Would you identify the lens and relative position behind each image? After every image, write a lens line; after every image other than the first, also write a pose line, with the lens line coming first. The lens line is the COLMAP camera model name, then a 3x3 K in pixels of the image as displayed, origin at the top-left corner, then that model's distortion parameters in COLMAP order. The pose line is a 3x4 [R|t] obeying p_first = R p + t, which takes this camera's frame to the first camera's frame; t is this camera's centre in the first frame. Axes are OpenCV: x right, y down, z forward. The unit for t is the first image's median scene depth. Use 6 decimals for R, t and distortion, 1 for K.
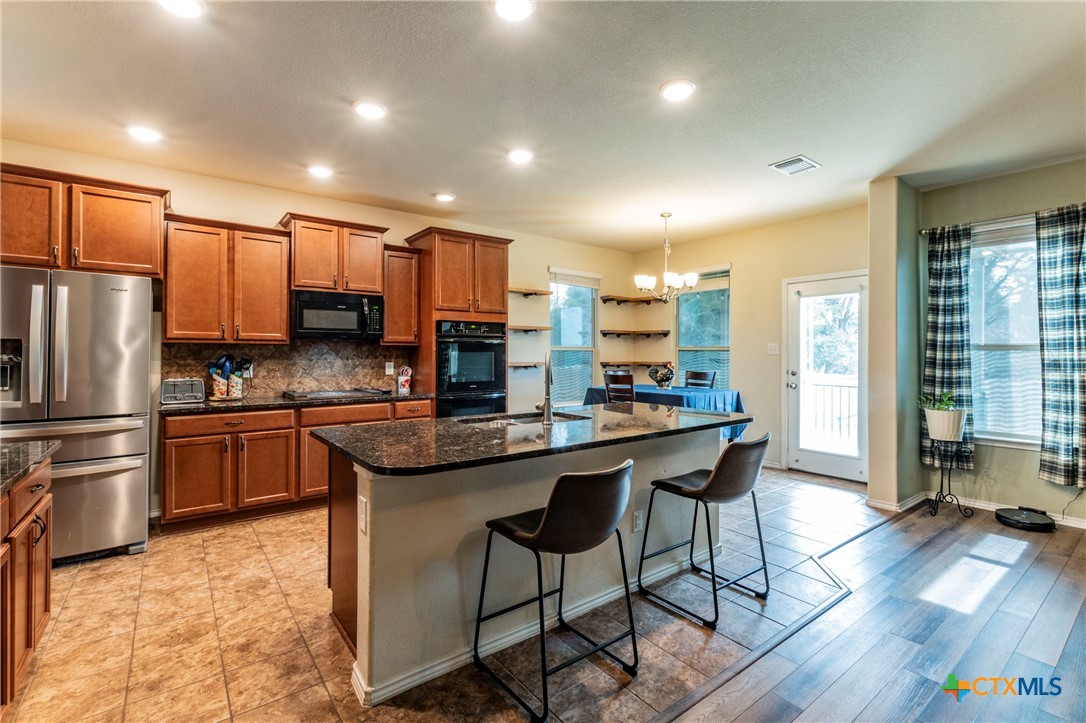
lens RADIAL K [[478.6, 0, 552.0], [0, 478.6, 351.1], [0, 0, 1]] dist [0.005396, -0.002678]
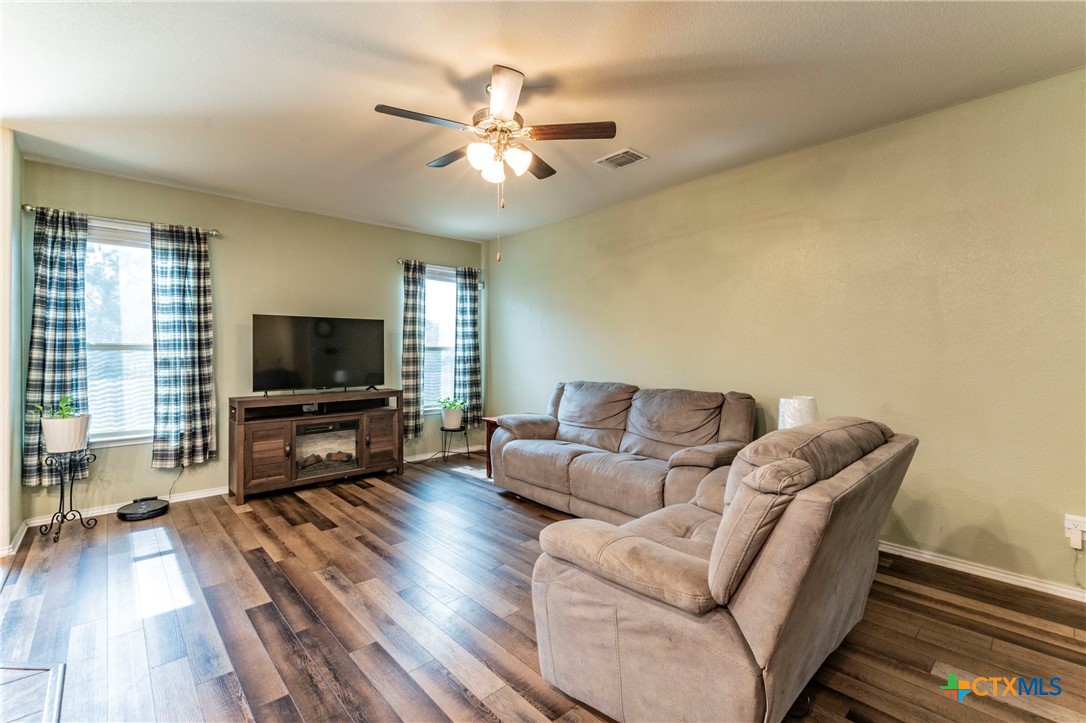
lens RADIAL K [[478.6, 0, 544.2], [0, 478.6, 346.6], [0, 0, 1]] dist [0.005396, -0.002678]
pose [[-0.086586, 0.008066, 0.996212, -0.137251], [0.000065, 0.999967, -0.008091, -0.000701], [-0.996244, -0.000635, -0.086583, 0.191048]]
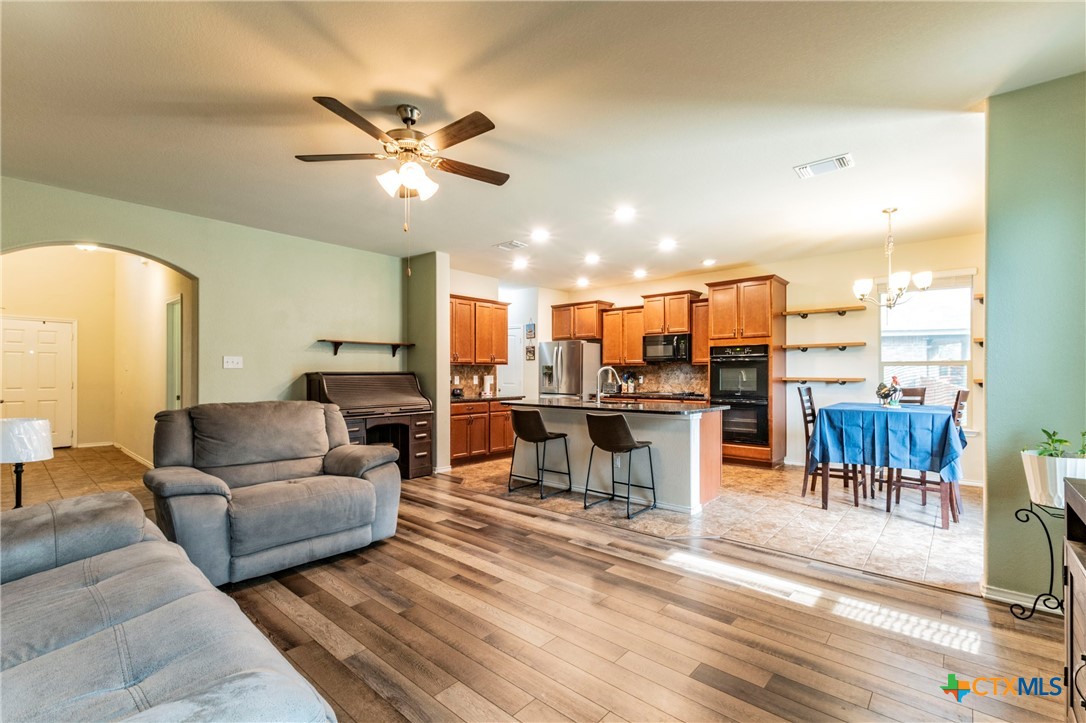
lens RADIAL K [[478.6, 0, 539.0], [0, 478.6, 373.9], [0, 0, 1]] dist [0.005396, -0.002678]
pose [[0.183152, -0.000992, -0.983084, 1.211820], [0.004662, 0.999989, -0.000140, 0.016750], [0.983074, -0.004558, 0.183155, 0.250238]]
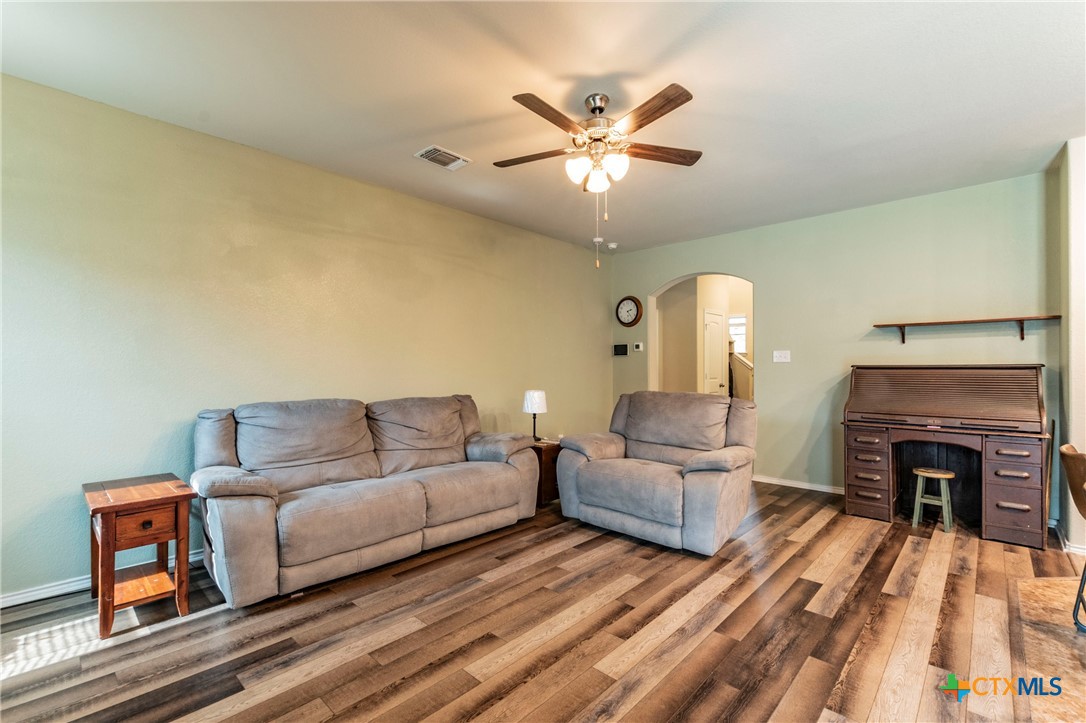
lens RADIAL K [[478.6, 0, 557.9], [0, 478.6, 366.1], [0, 0, 1]] dist [0.005396, -0.002678]
pose [[-0.984501, -0.003966, -0.175333, 0.679961], [-0.002922, 0.999976, -0.006210, 0.018791], [0.175353, -0.005602, -0.984490, 0.839977]]
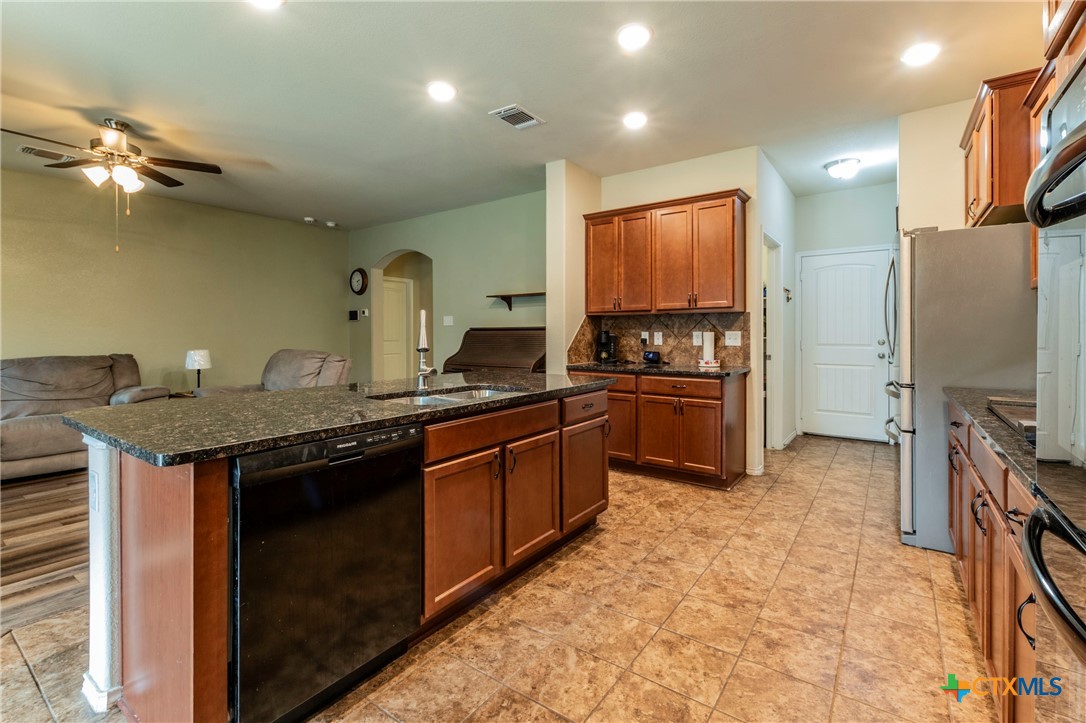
lens RADIAL K [[478.6, 0, 558.3], [0, 478.6, 330.2], [0, 0, 1]] dist [0.005396, -0.002678]
pose [[-0.953913, -0.002120, -0.300076, 0.010112], [0.001017, 0.999946, -0.010295, 0.029646], [0.300082, -0.010126, -0.953860, 1.257527]]
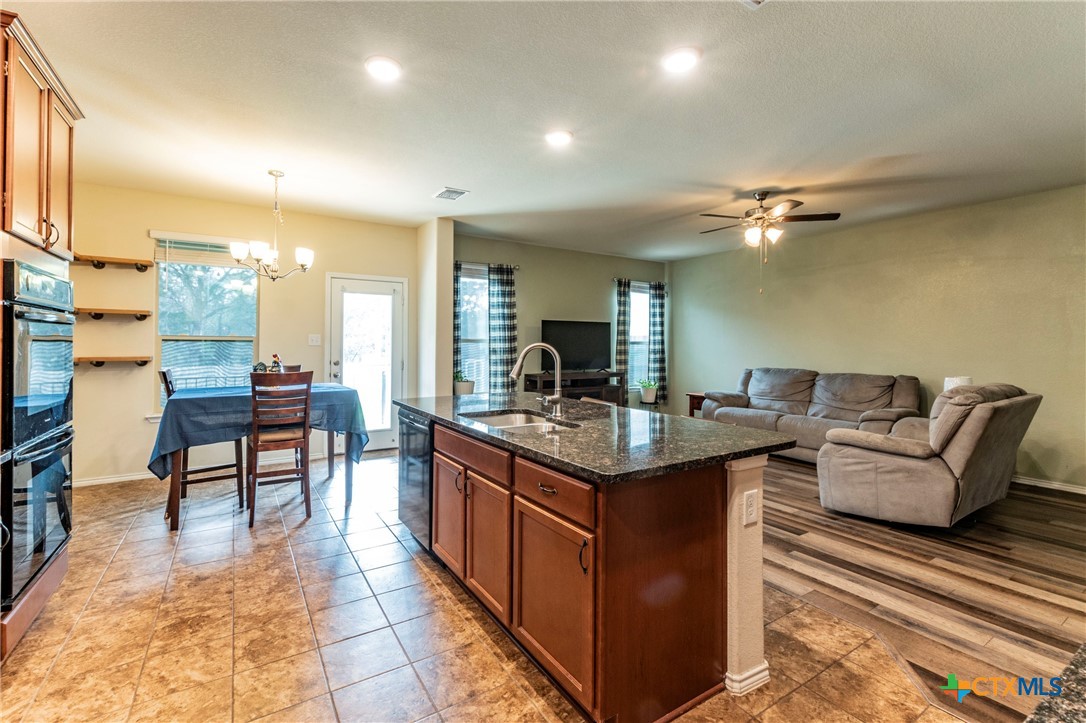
lens RADIAL K [[478.6, 0, 535.7], [0, 478.6, 342.0], [0, 0, 1]] dist [0.005396, -0.002678]
pose [[0.100630, 0.005437, 0.994909, -0.647075], [-0.007989, 0.999957, -0.004657, 0.001876], [-0.994892, -0.007480, 0.100669, 0.602941]]
